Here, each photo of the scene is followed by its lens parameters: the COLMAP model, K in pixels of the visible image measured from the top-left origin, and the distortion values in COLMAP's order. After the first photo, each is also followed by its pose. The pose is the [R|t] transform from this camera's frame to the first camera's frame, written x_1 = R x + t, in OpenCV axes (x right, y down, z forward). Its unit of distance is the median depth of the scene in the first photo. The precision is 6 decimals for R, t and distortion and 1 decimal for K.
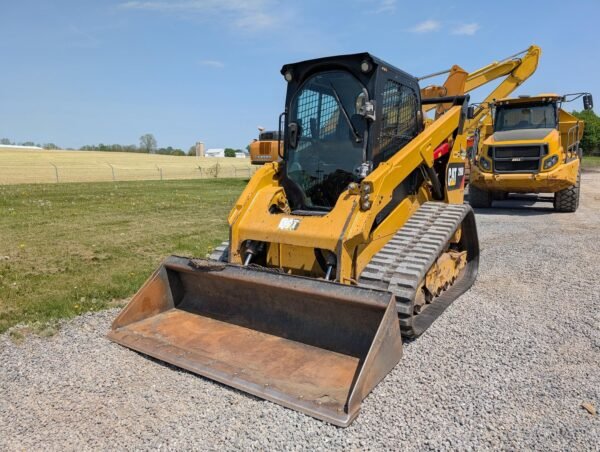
lens RADIAL K [[438.6, 0, 296.3], [0, 438.6, 230.8], [0, 0, 1]] dist [0.025127, -0.019937]
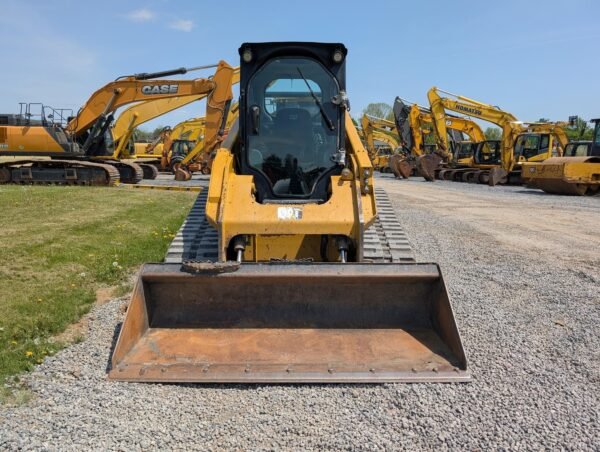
lens RADIAL K [[438.6, 0, 299.5], [0, 438.6, 233.1], [0, 0, 1]] dist [0.025127, -0.019937]
pose [[0.828259, -0.094346, 0.552346, -0.523564], [0.082868, 0.995508, 0.045781, -0.013616], [-0.554185, 0.007853, 0.832357, 0.184996]]
